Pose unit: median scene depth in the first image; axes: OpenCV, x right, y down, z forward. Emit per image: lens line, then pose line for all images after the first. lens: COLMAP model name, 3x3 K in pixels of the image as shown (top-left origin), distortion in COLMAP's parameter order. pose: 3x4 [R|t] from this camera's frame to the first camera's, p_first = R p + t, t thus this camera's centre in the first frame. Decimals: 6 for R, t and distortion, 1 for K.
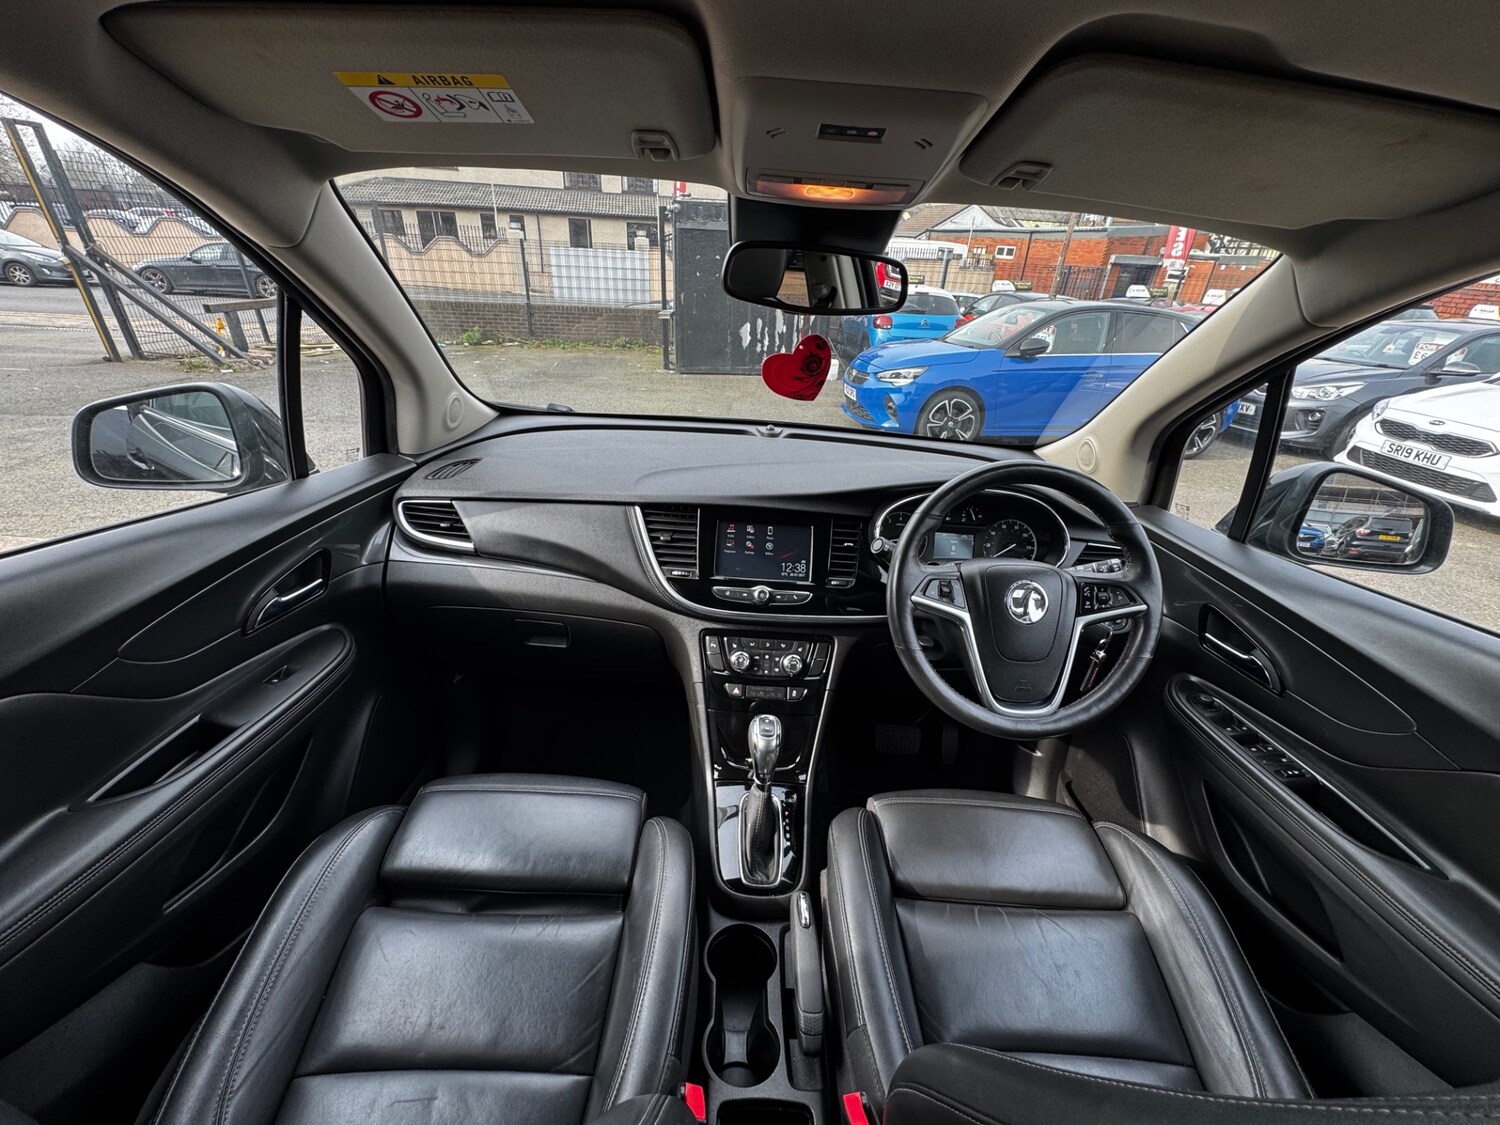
lens RADIAL K [[598.0, 0, 747.9], [0, 598.0, 563.8], [0, 0, 1]] dist [-0.004653, 0.000398]
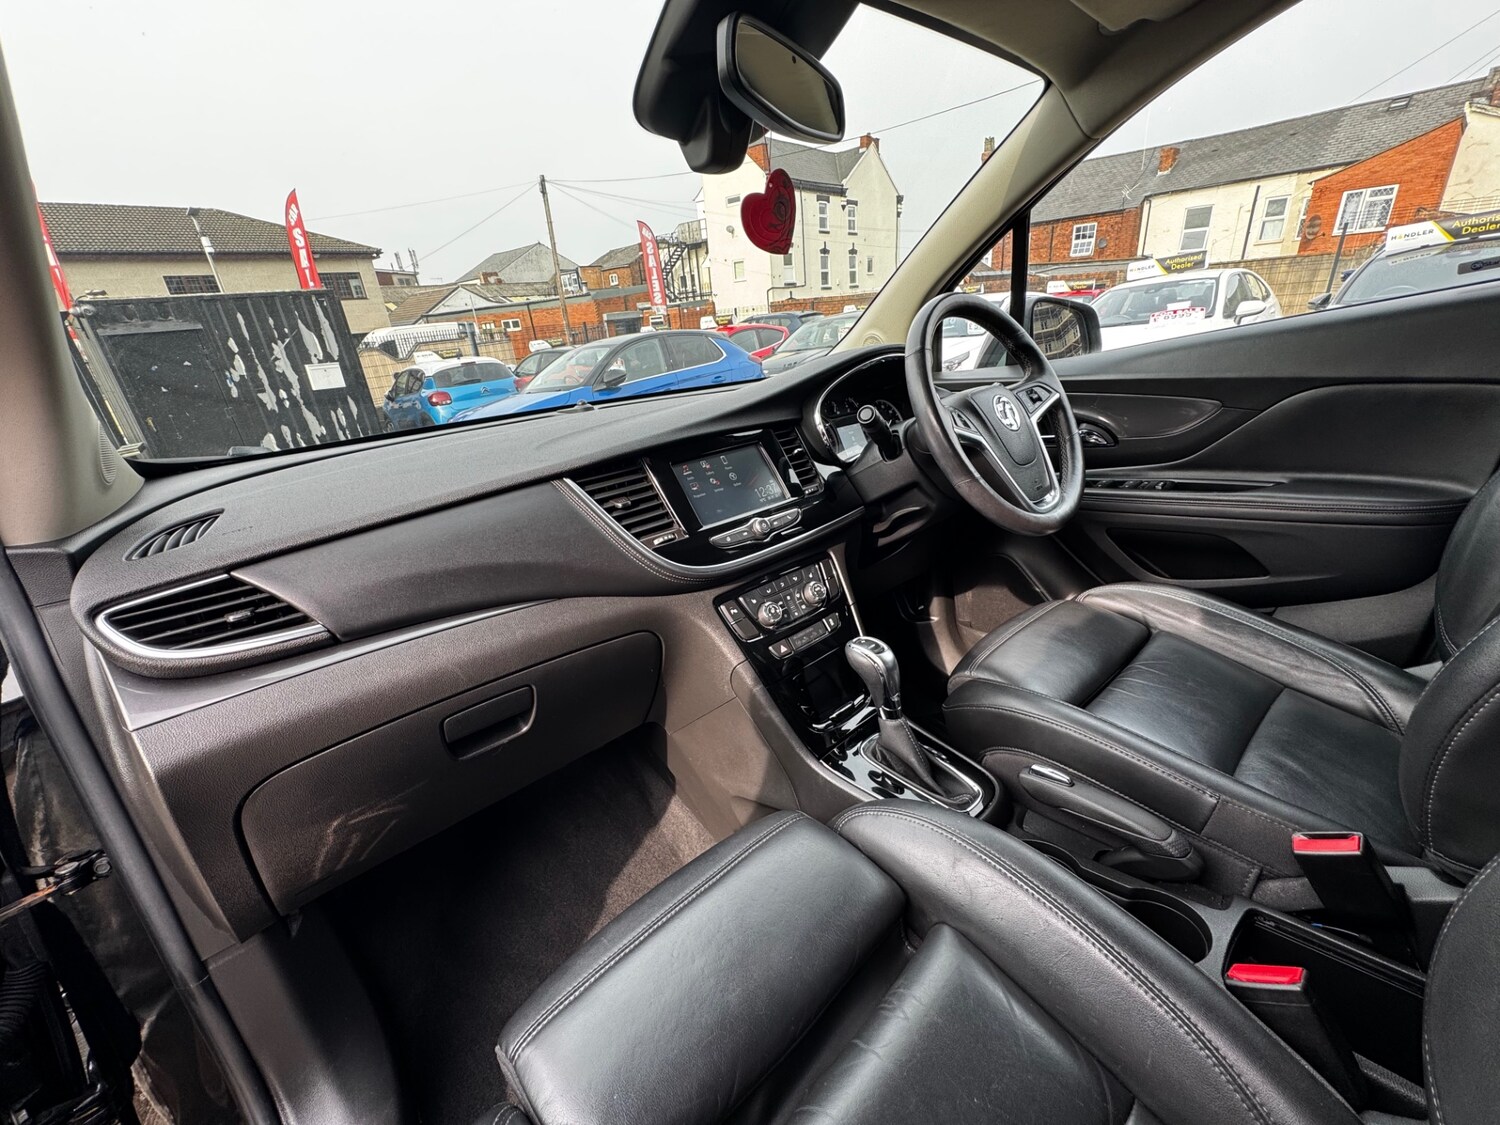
lens RADIAL K [[598.0, 0, 747.9], [0, 598.0, 563.8], [0, 0, 1]] dist [-0.004653, 0.000398]
pose [[0.736864, -0.360680, 0.571788, -0.042215], [0.420687, 0.906716, 0.029812, 0.005791], [-0.529202, 0.218576, 0.819860, 0.030474]]
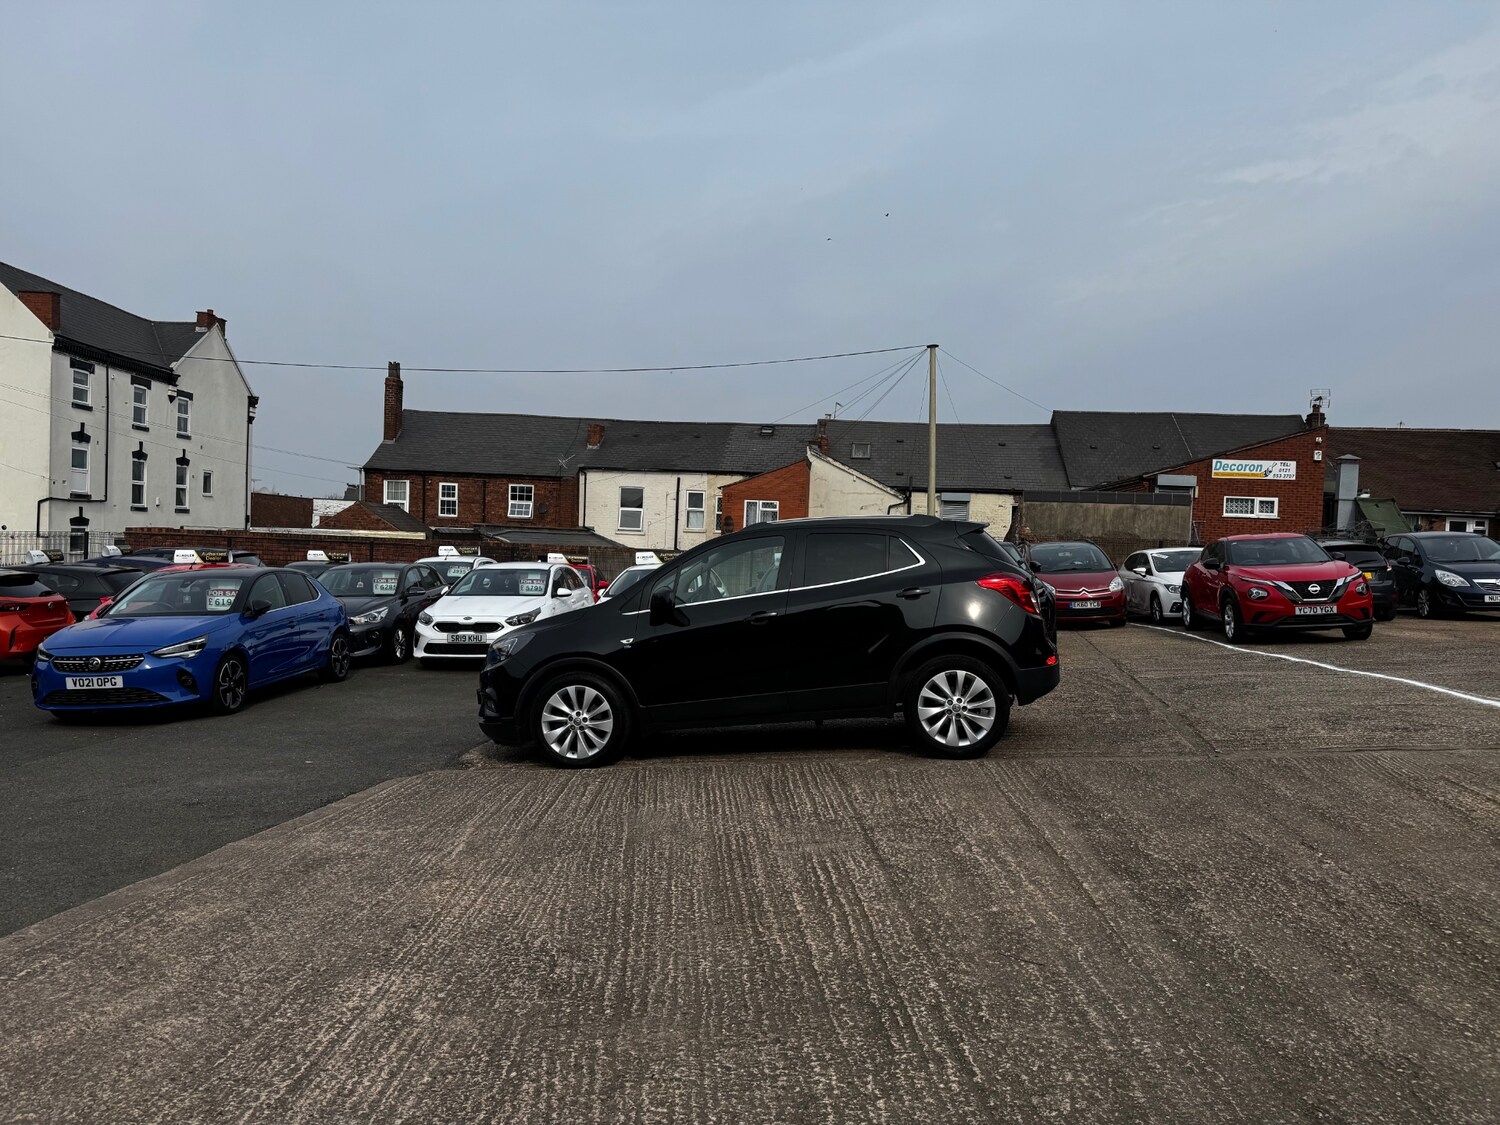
lens RADIAL K [[1056.8, 0, 757.0], [0, 1056.8, 560.9], [0, 0, 1]] dist [0.007668, 0.000007]
pose [[0.104563, -0.058931, 0.992771, -0.734192], [0.447113, 0.894457, 0.006003, -0.019647], [-0.888345, 0.443253, 0.119876, -0.058183]]
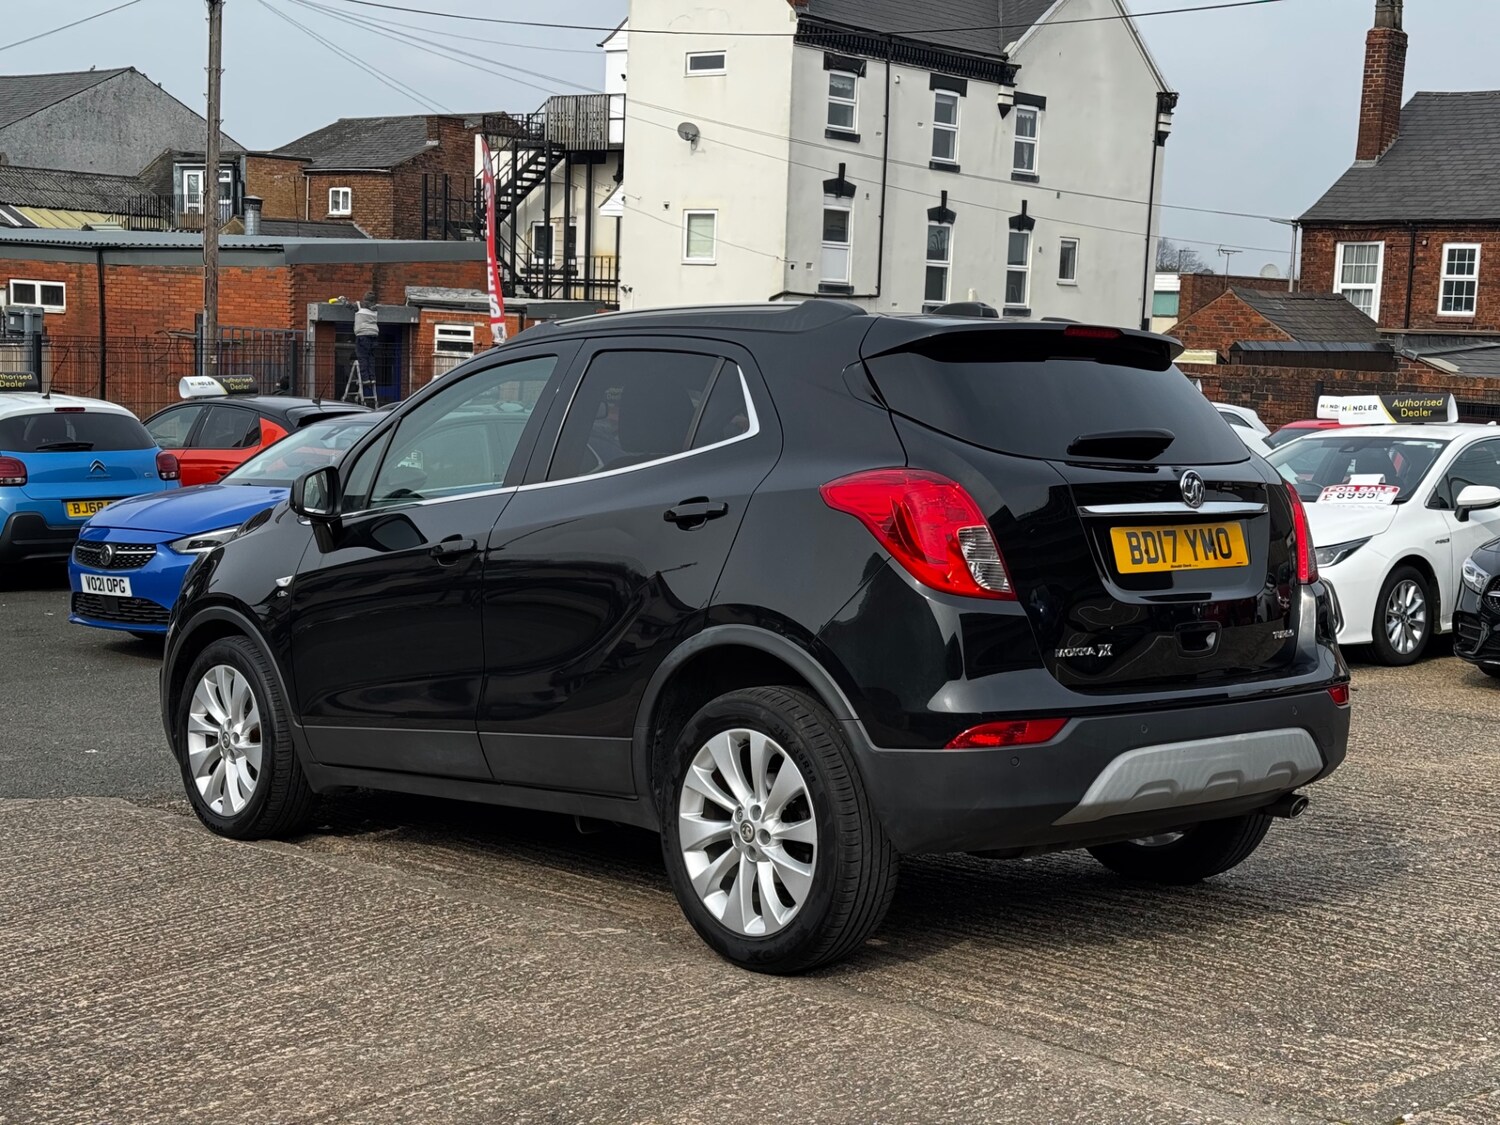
lens RADIAL K [[2061.6, 0, 754.4], [0, 2061.6, 563.0], [0, 0, 1]] dist [0.236489, -0.538740]
pose [[0.738694, -0.096706, 0.667067, -0.376521], [0.317015, 0.923211, -0.217215, 0.163347], [-0.594838, 0.371926, 0.712628, -0.393674]]
